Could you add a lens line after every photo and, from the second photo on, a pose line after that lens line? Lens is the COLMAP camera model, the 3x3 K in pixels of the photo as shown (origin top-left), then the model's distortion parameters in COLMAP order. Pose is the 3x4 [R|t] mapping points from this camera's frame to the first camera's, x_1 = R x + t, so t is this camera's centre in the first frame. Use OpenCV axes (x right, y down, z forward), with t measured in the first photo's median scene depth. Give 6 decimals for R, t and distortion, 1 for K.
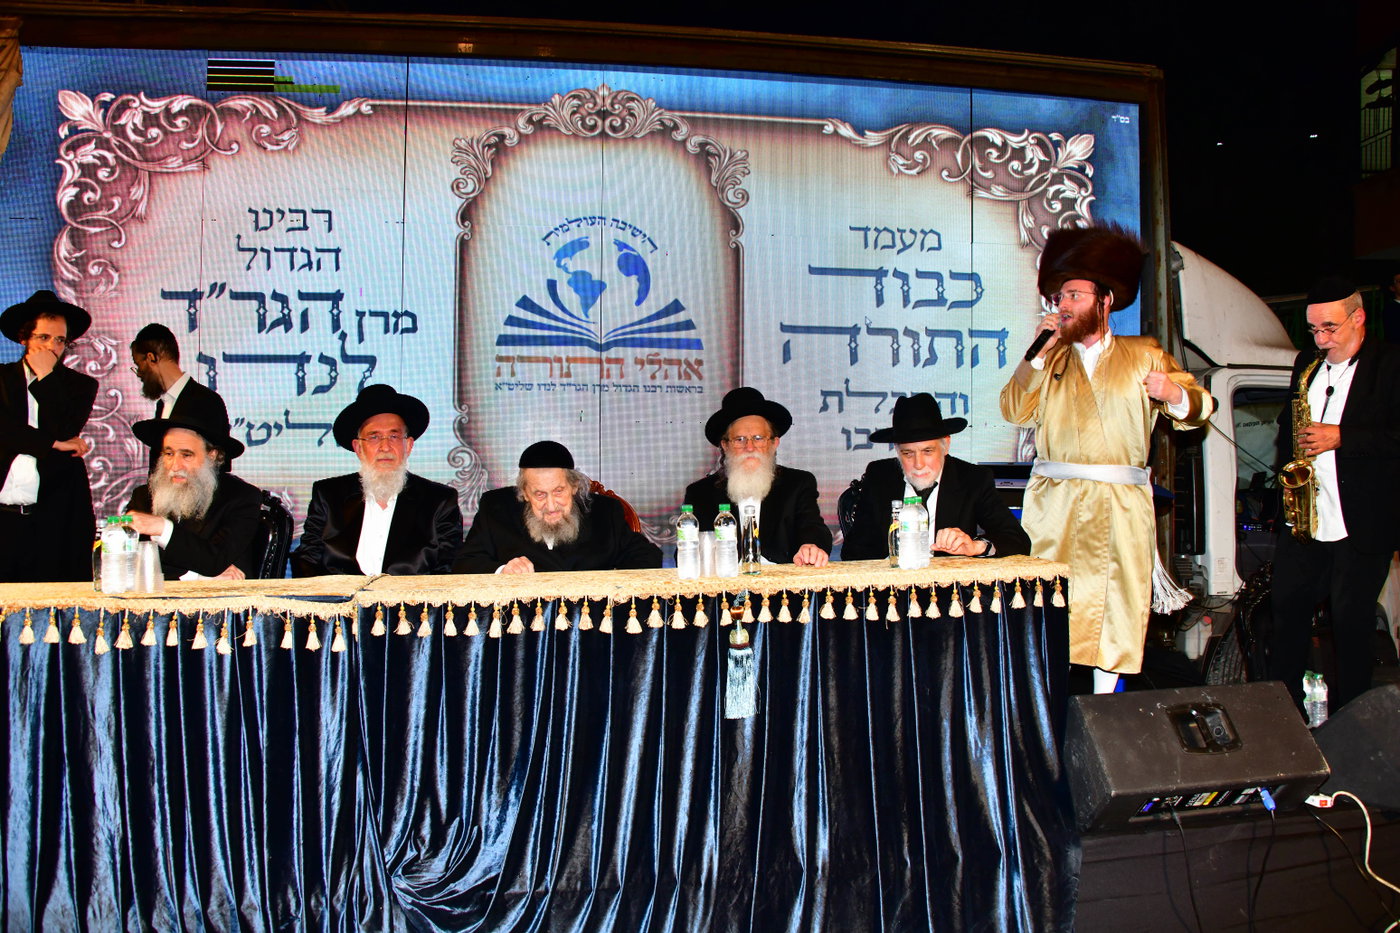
lens RADIAL K [[1104.7, 0, 704.5], [0, 1104.7, 470.5], [0, 0, 1]] dist [-0.143965, 0.073840]
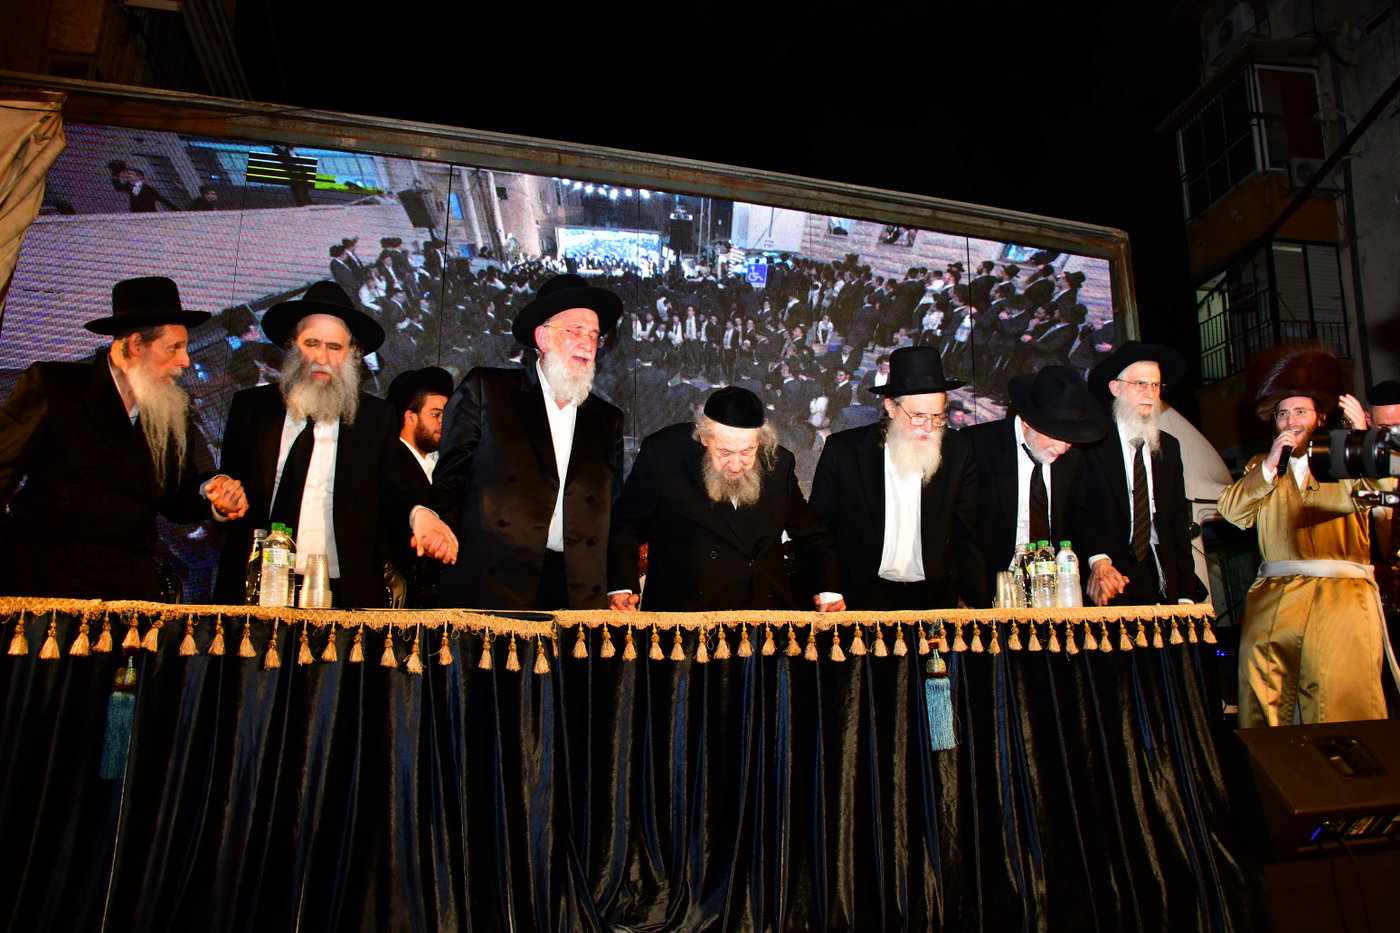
lens RADIAL K [[1103.0, 0, 704.0], [0, 1103.0, 470.0], [0, 0, 1]] dist [-0.144038, 0.072876]
pose [[0.988606, 0.028982, 0.147707, -0.323687], [0.000674, 0.980427, -0.196883, 0.170510], [-0.150522, 0.194739, 0.969237, 0.048119]]
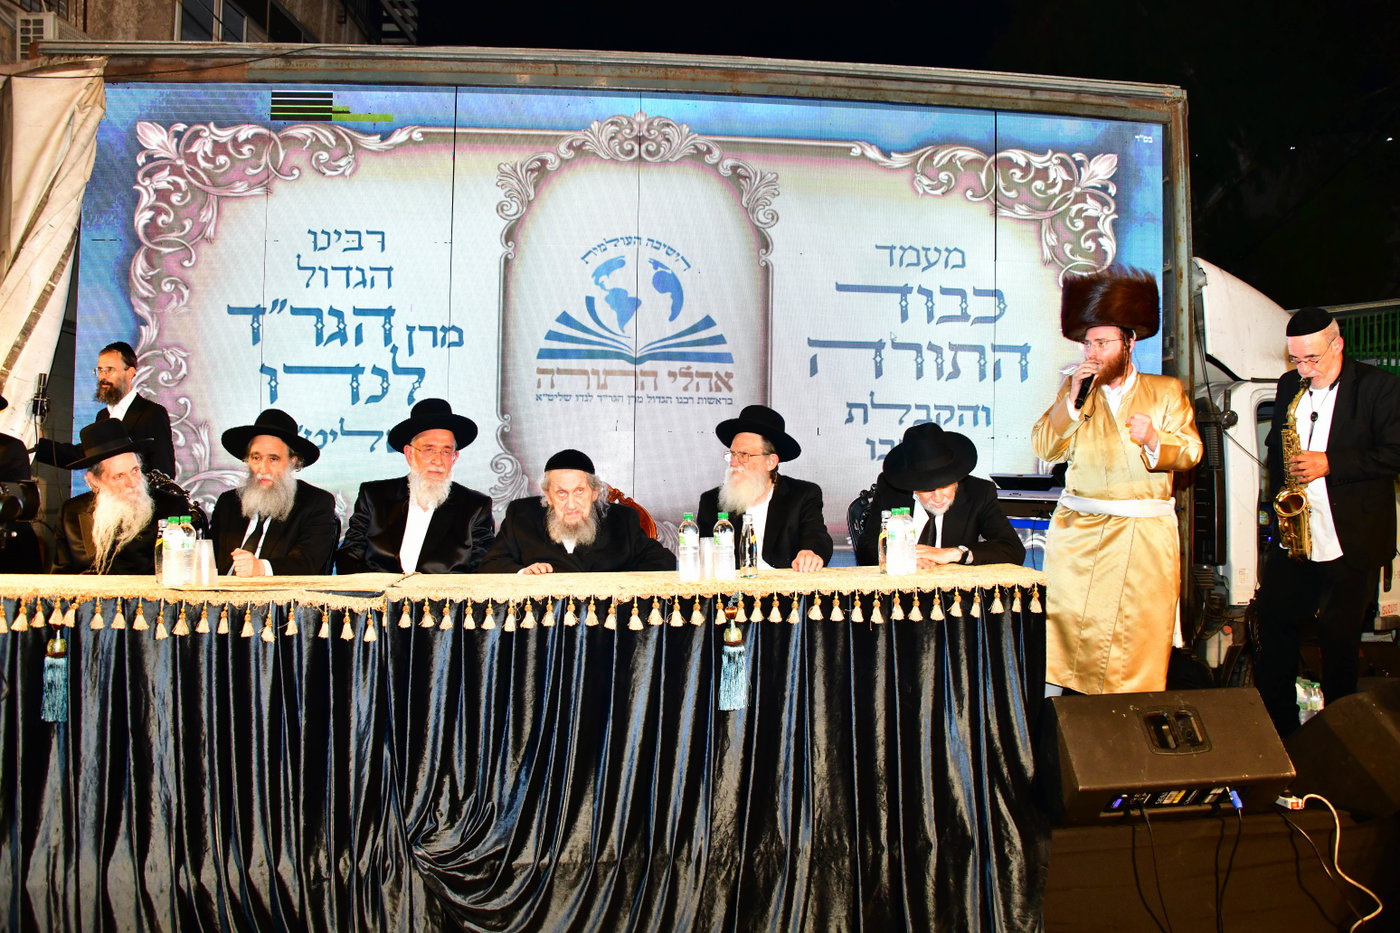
lens RADIAL K [[1104.7, 0, 704.5], [0, 1104.7, 470.5], [0, 0, 1]] dist [-0.143965, 0.073840]
pose [[0.997933, 0.009348, -0.063585, 0.071162], [-0.009536, 0.999951, -0.002653, -0.008299], [0.063557, 0.003254, 0.997973, -0.088027]]
